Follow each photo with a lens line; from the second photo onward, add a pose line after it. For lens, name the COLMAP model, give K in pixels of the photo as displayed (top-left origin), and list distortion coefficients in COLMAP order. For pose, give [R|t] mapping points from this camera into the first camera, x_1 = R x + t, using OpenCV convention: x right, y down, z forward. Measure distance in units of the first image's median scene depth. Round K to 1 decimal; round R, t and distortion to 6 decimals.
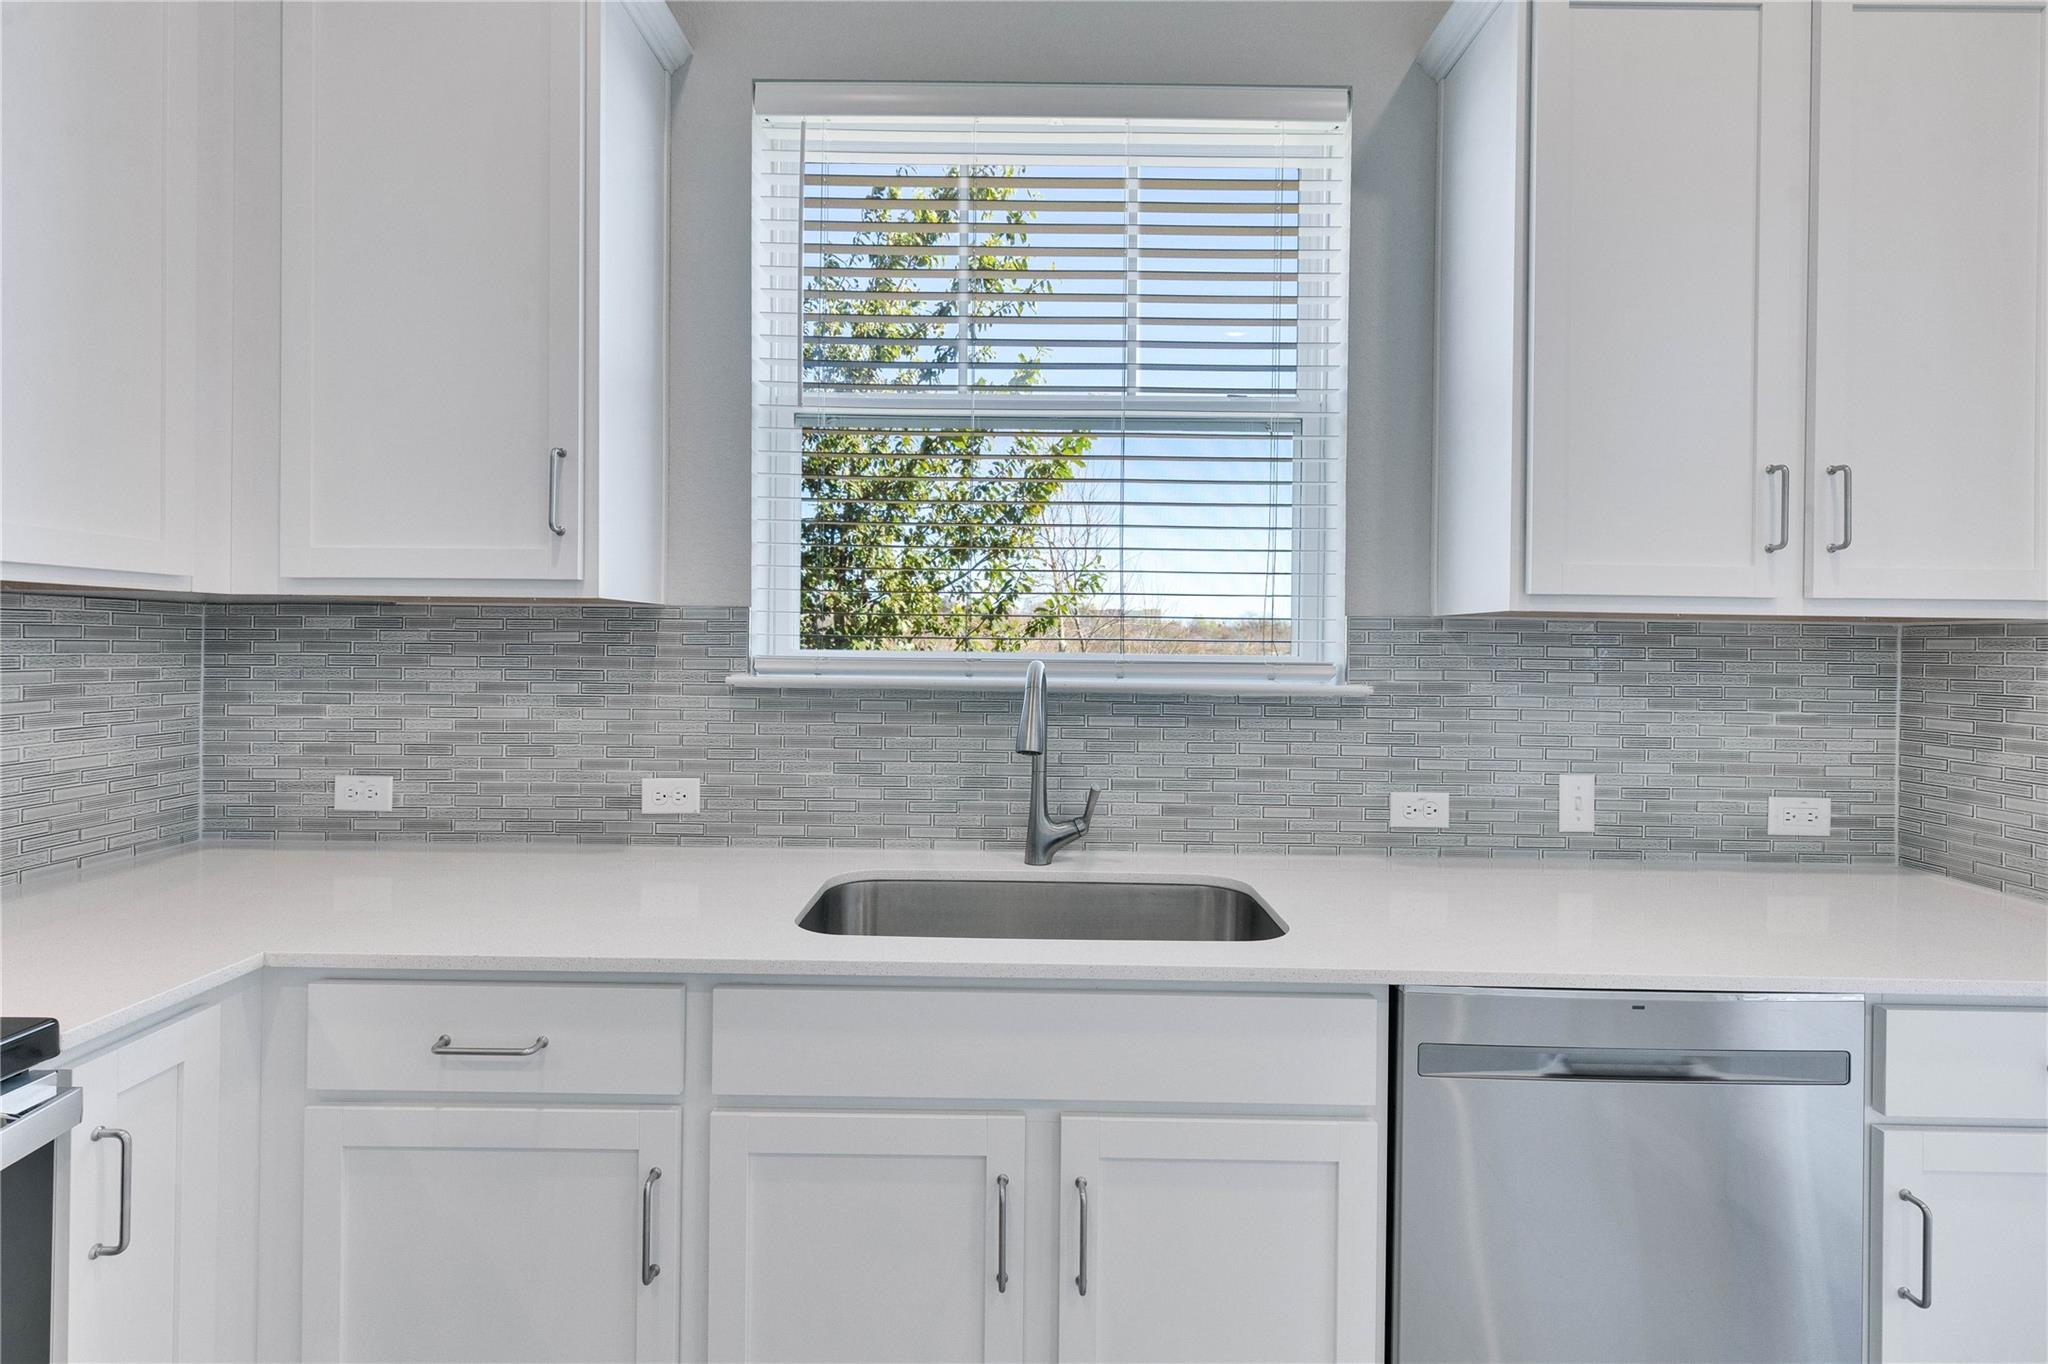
lens RADIAL K [[953.3, 0, 1021.9], [0, 953.3, 644.3], [0, 0, 1]] dist [0.003153, 0.000638]
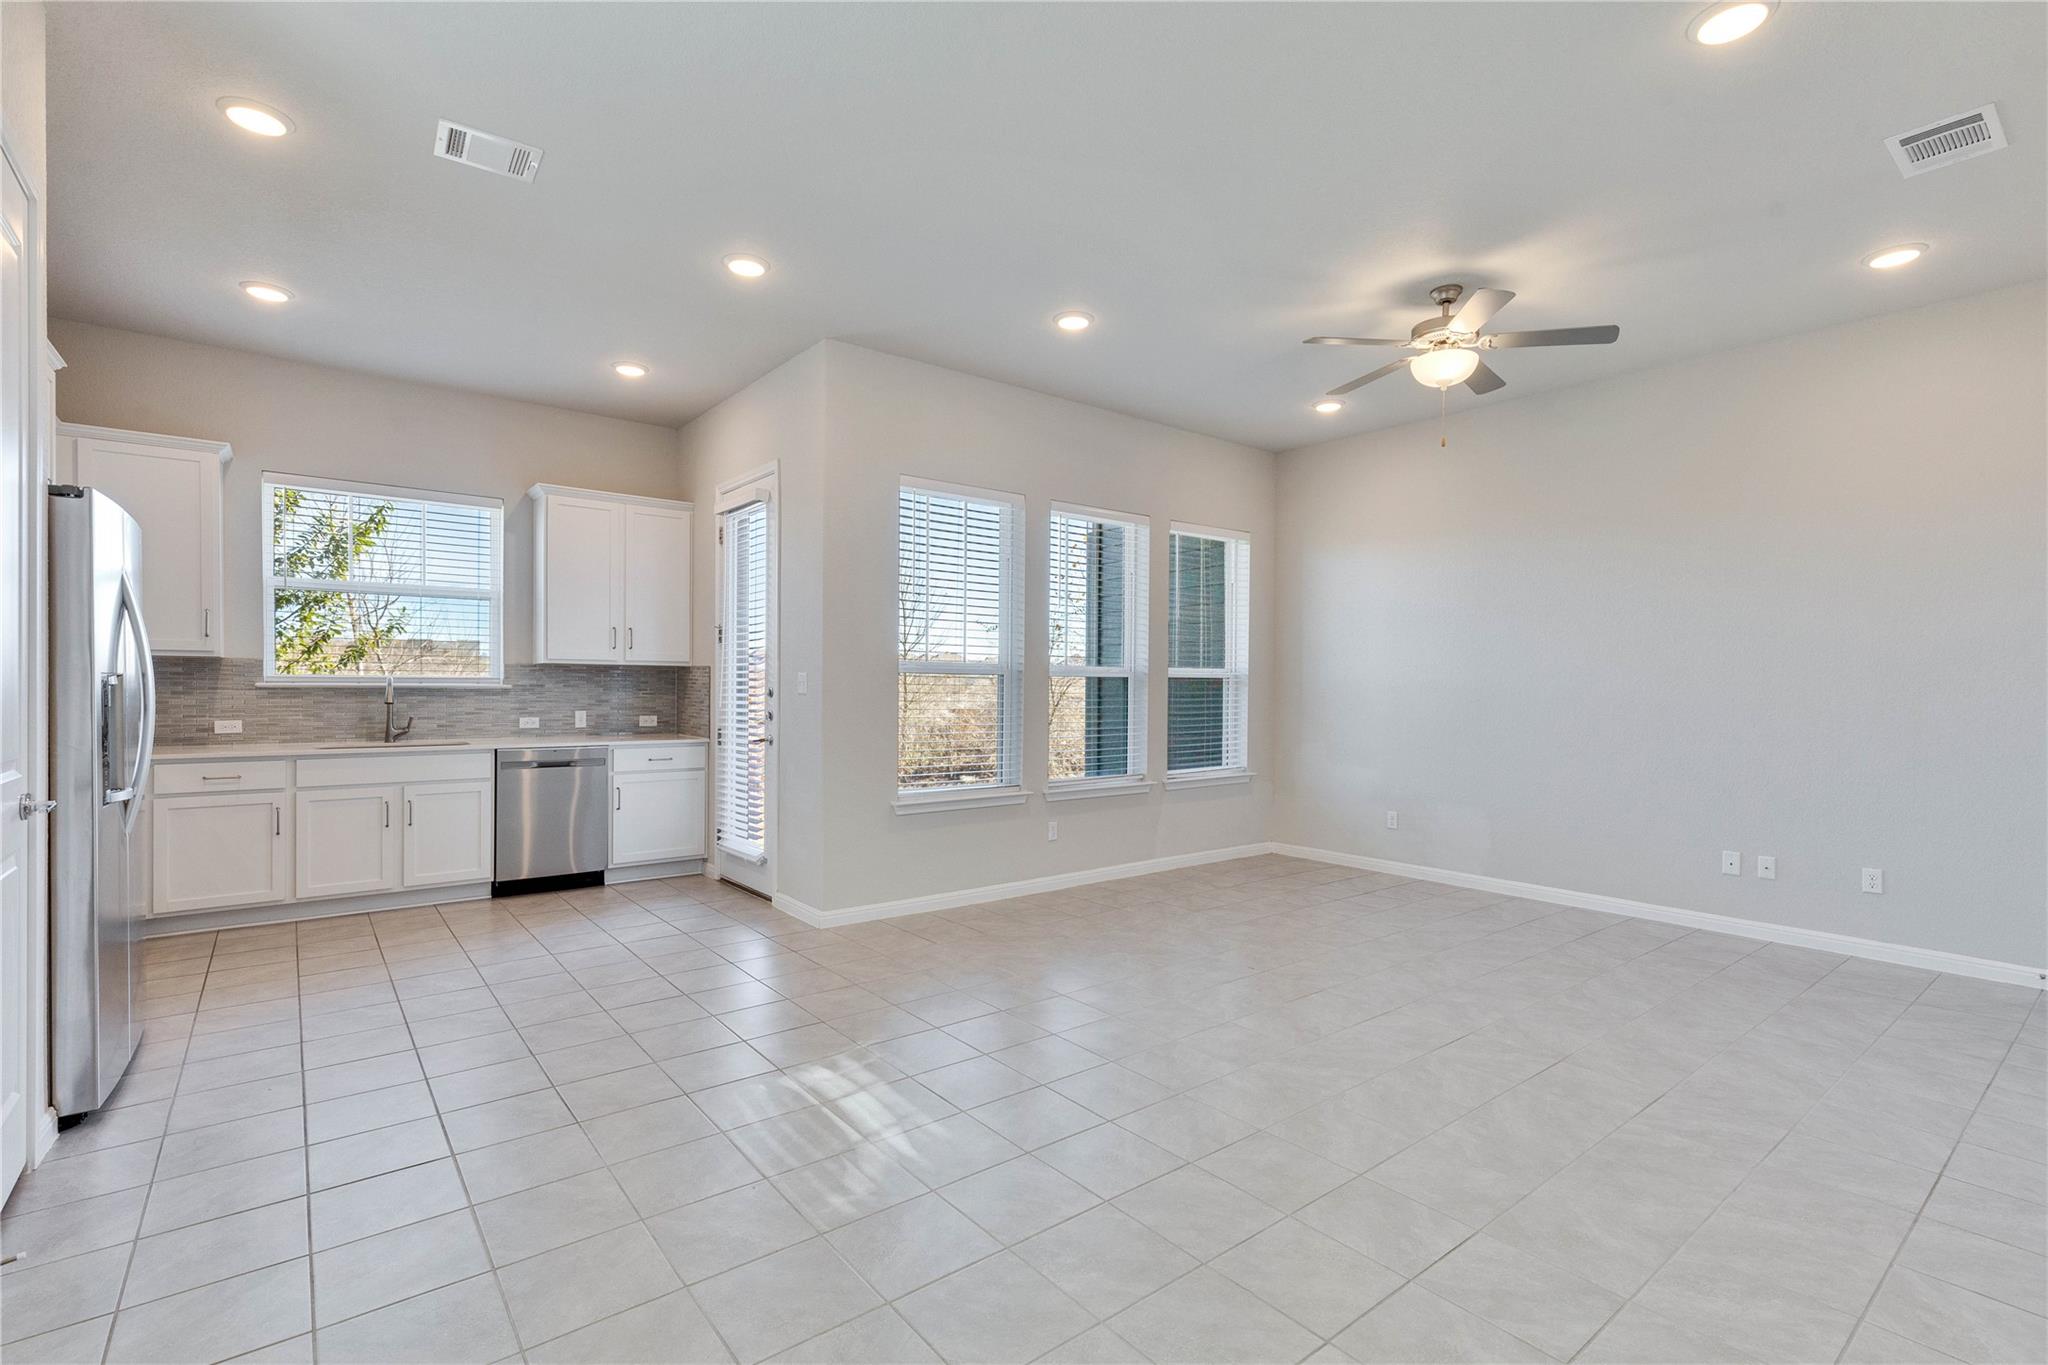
lens RADIAL K [[926.8, 0, 1019.5], [0, 926.8, 688.0], [0, 0, 1]] dist [0.001695, 0.000293]
pose [[0.784328, -0.009191, 0.620278, -0.236680], [0.002186, 0.999925, 0.012053, 0.019027], [-0.620343, -0.008098, 0.784289, -2.533458]]
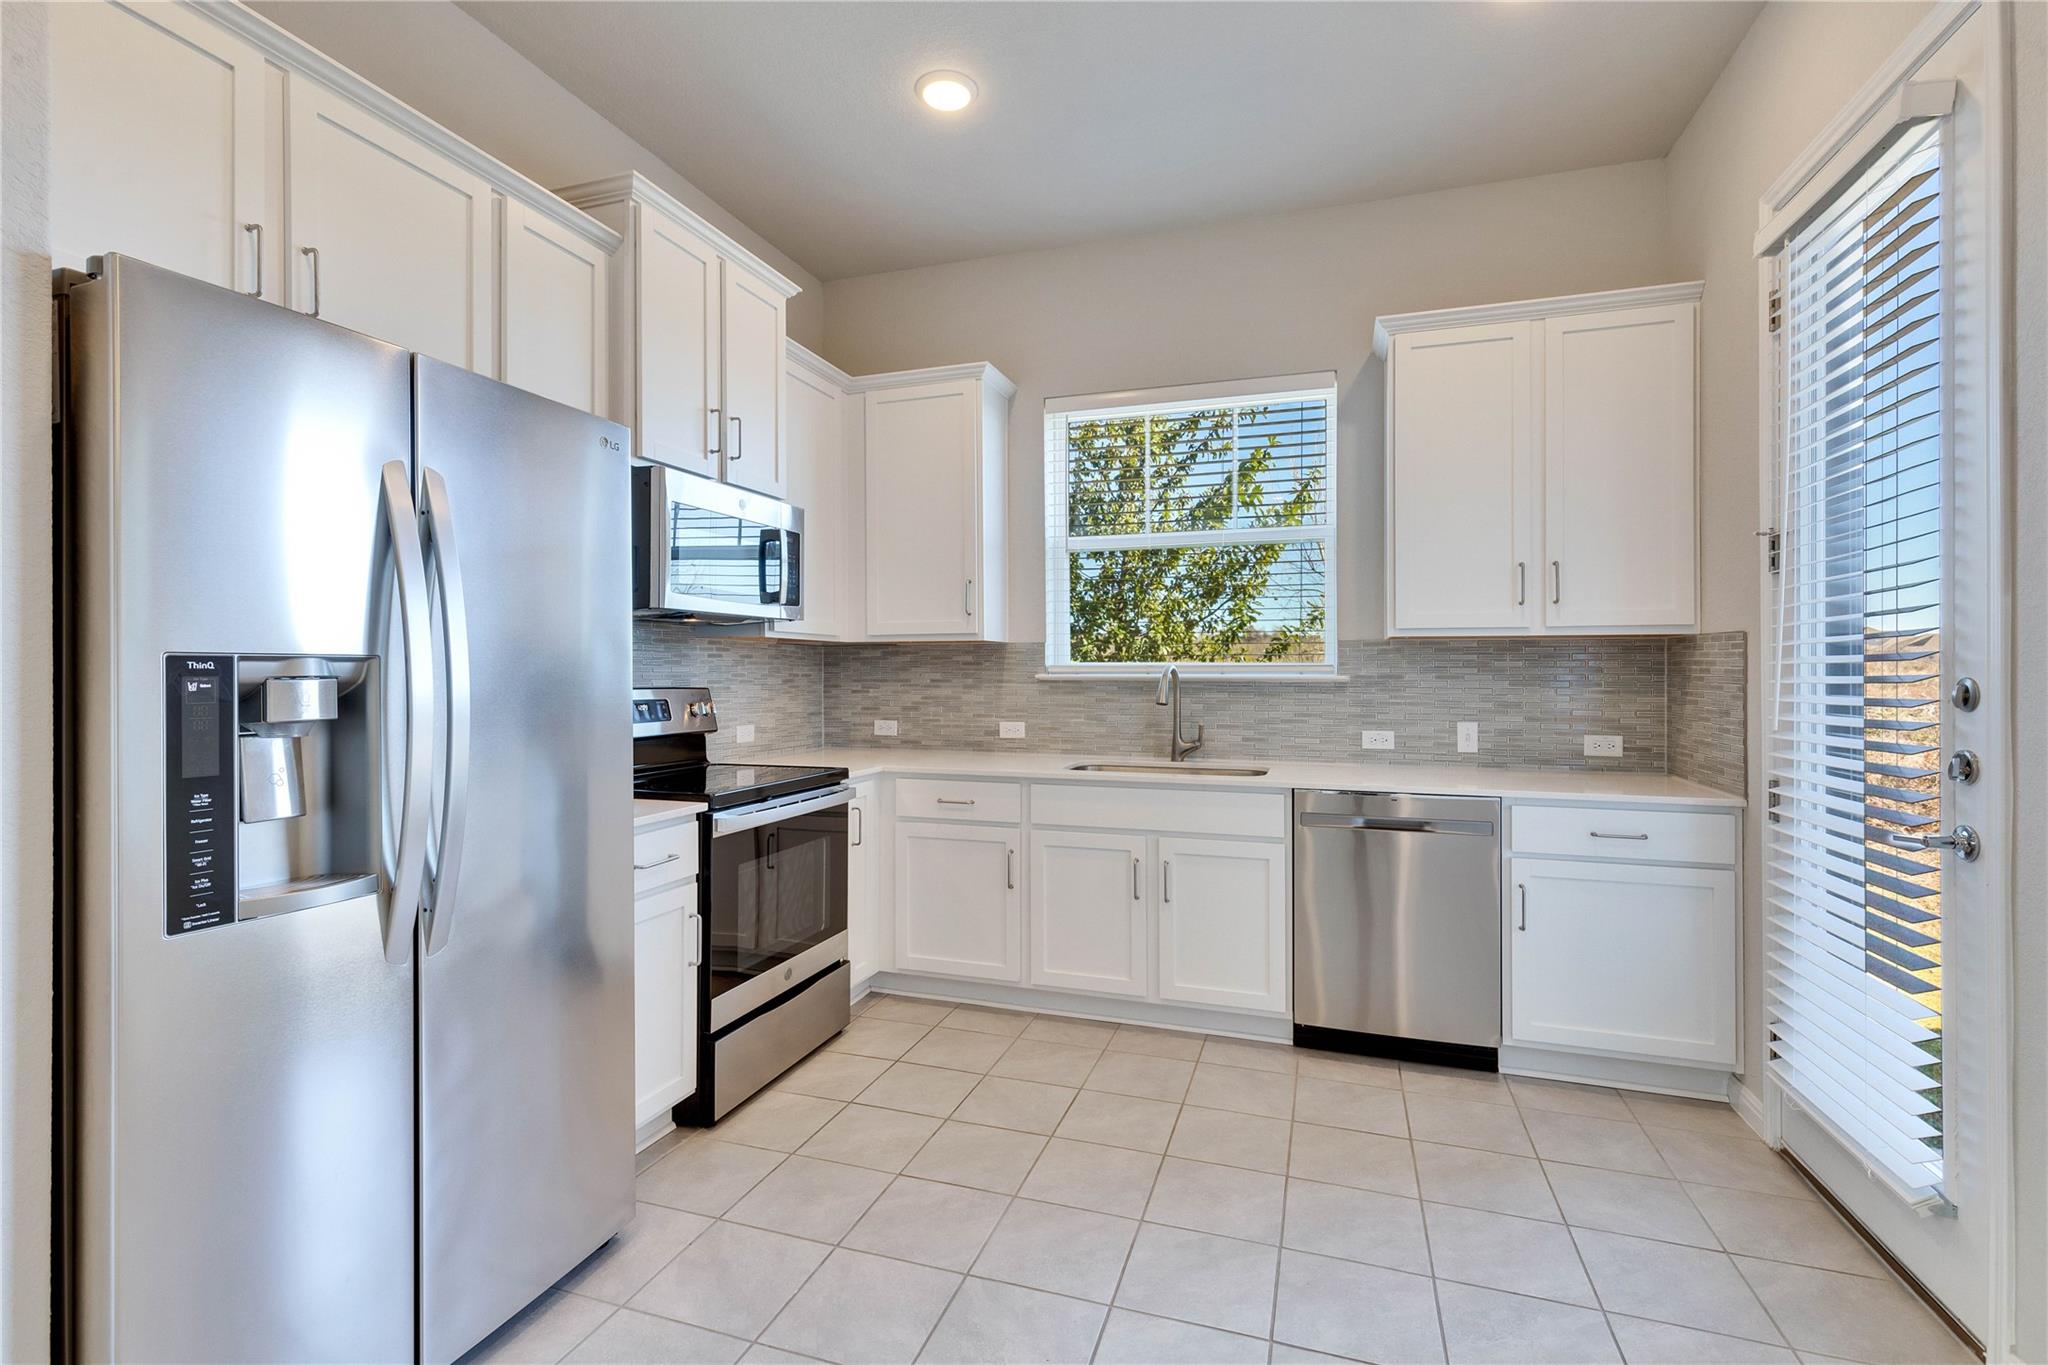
lens RADIAL K [[932.9, 0, 1019.1], [0, 932.9, 671.2], [0, 0, 1]] dist [0.000153, -0.000160]
pose [[0.947037, -0.012301, -0.320889, 0.333476], [0.011121, 0.999923, -0.005511, 0.036320], [0.320932, 0.001650, 0.947101, -1.015685]]
